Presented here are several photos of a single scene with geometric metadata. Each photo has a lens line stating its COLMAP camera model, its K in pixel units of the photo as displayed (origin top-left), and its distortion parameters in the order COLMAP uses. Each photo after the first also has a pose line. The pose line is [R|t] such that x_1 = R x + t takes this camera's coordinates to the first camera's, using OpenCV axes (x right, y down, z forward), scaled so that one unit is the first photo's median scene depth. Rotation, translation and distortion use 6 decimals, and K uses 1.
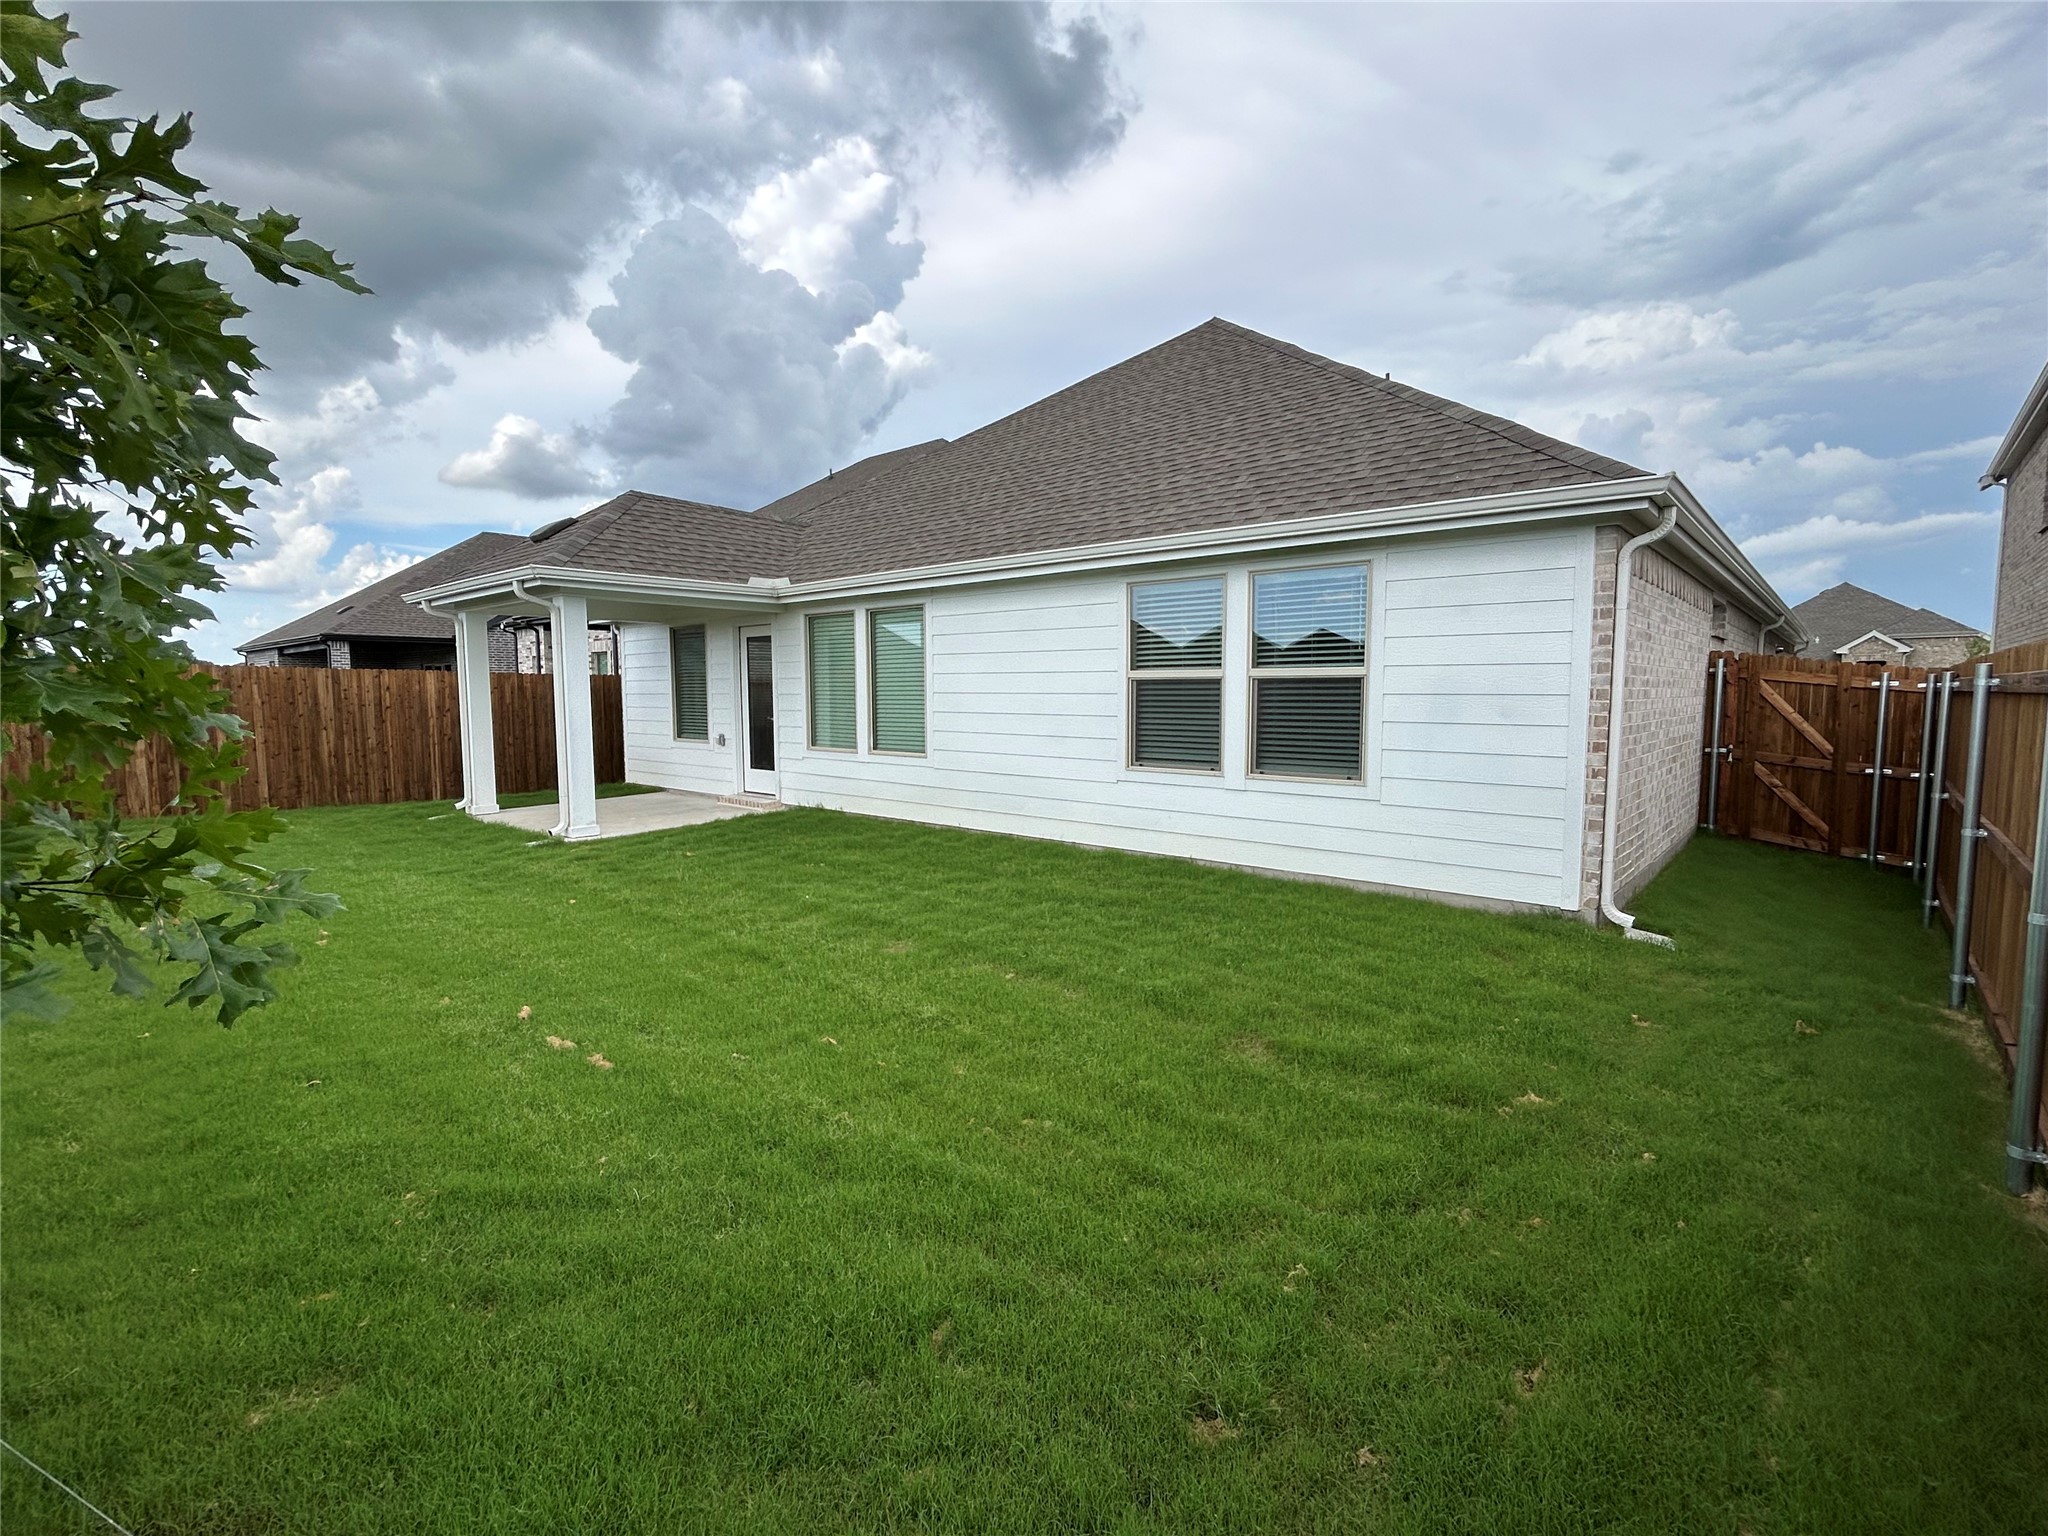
lens RADIAL K [[942.0, 0, 1037.5], [0, 942.0, 779.2], [0, 0, 1]] dist [0.000941, -0.000723]
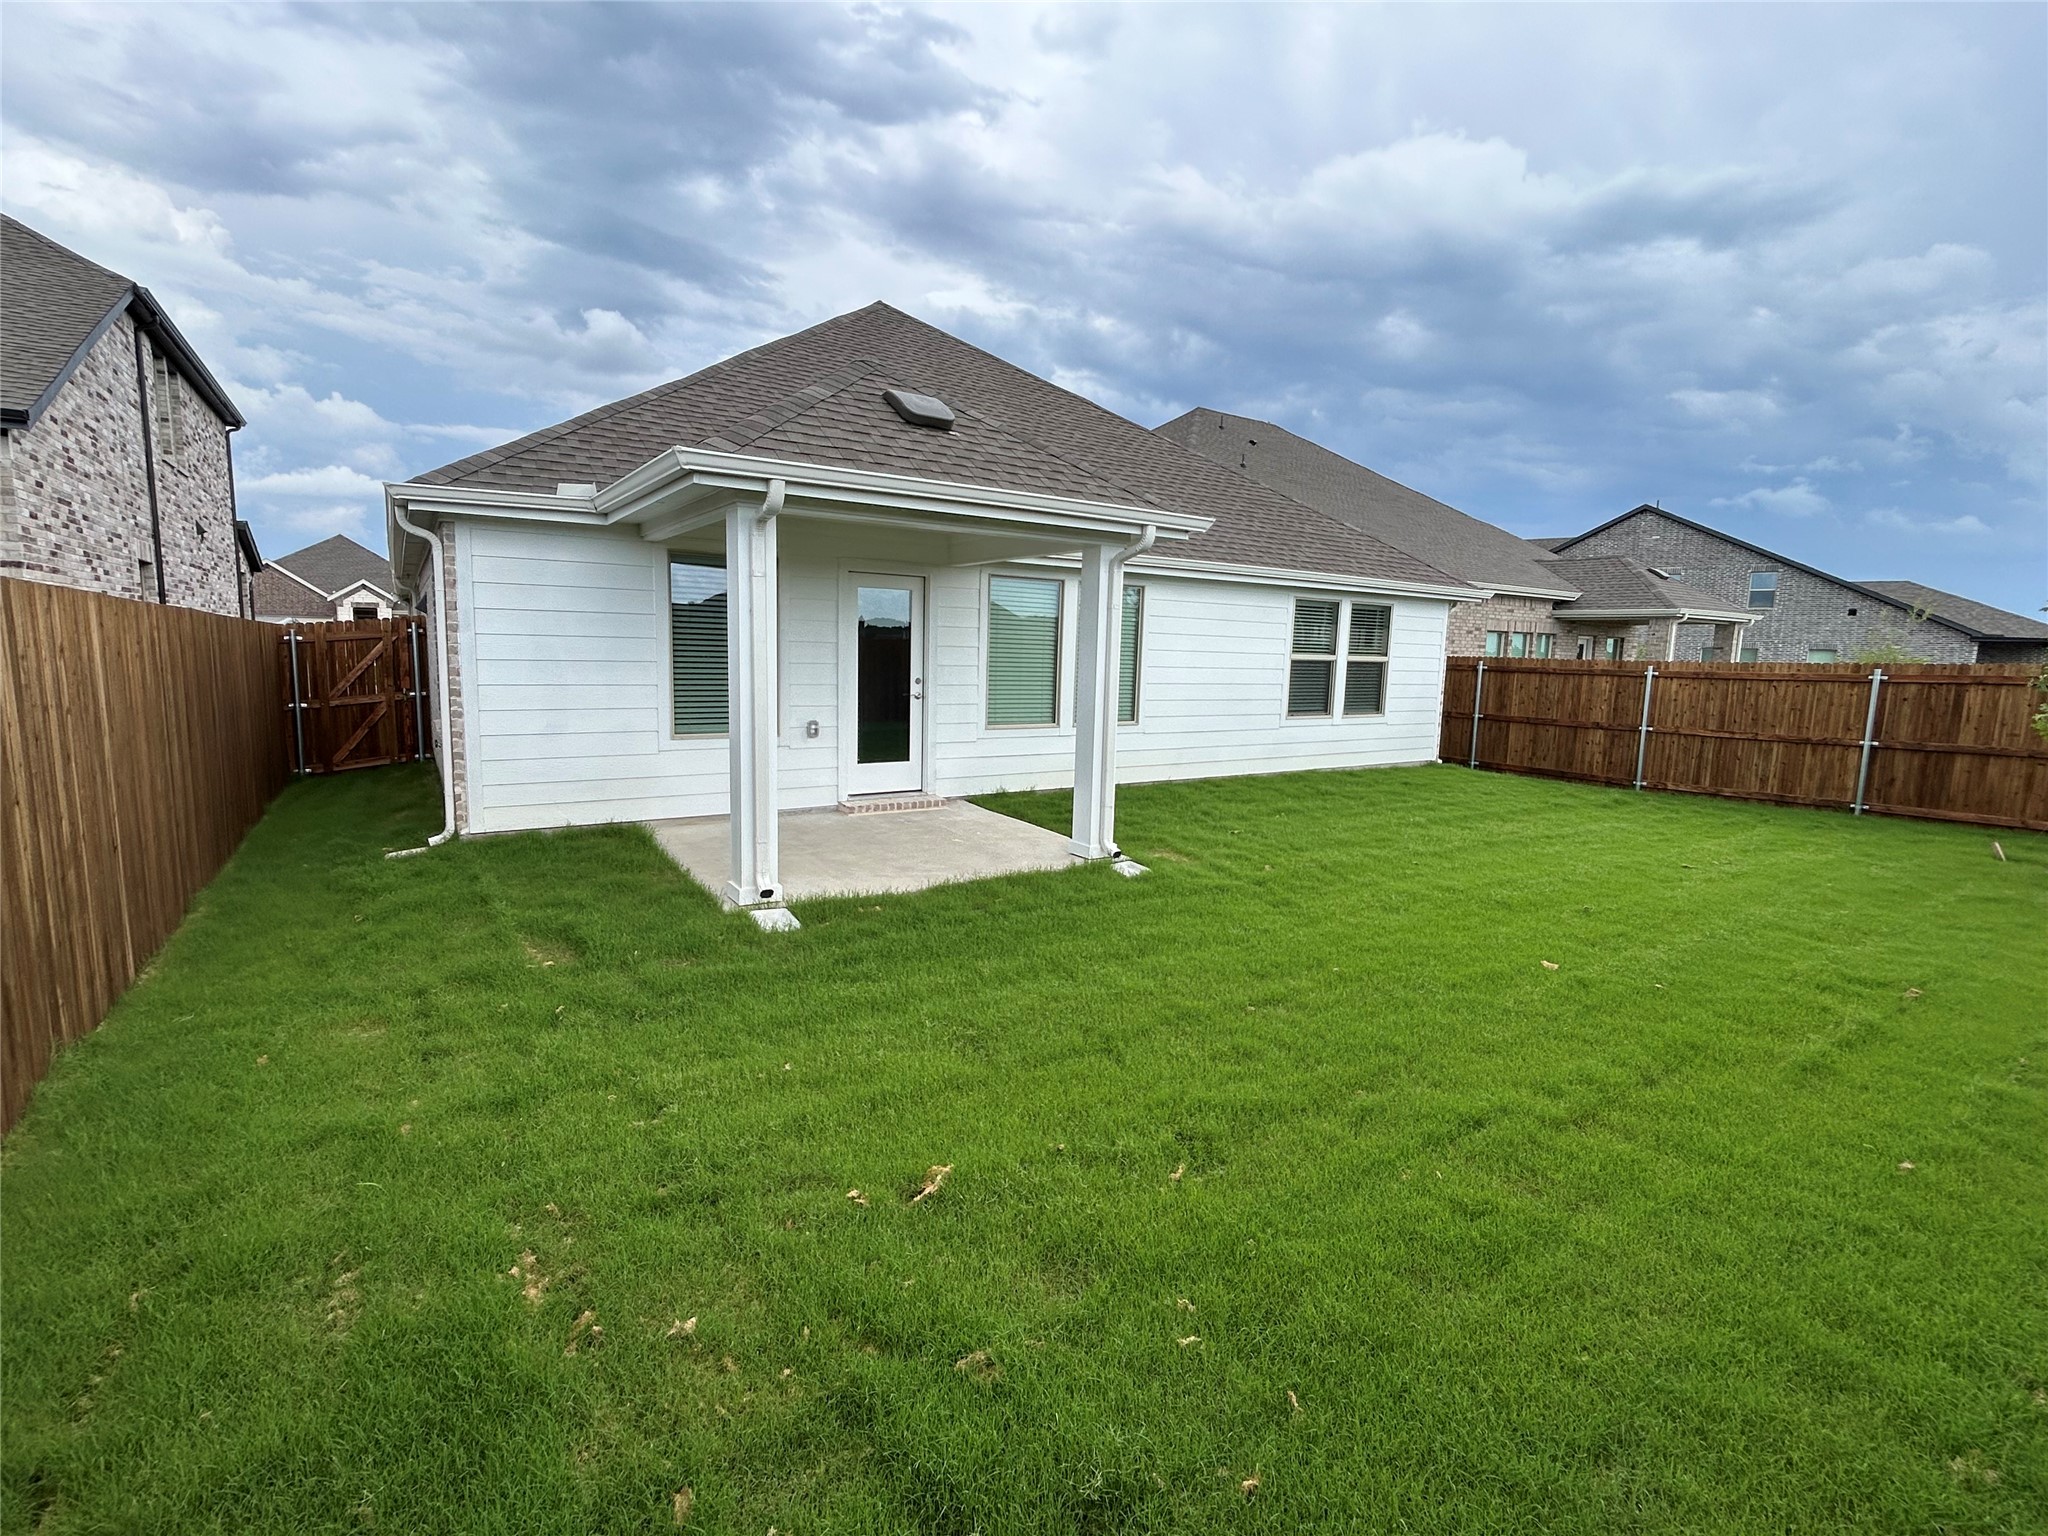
lens RADIAL K [[942.0, 0, 1041.1], [0, 942.0, 758.1], [0, 0, 1]] dist [0.000941, -0.000723]
pose [[0.254960, -0.102748, 0.961477, -0.970683], [0.064787, 0.993919, 0.089035, -0.071857], [-0.964779, 0.039591, 0.260066, 0.656822]]
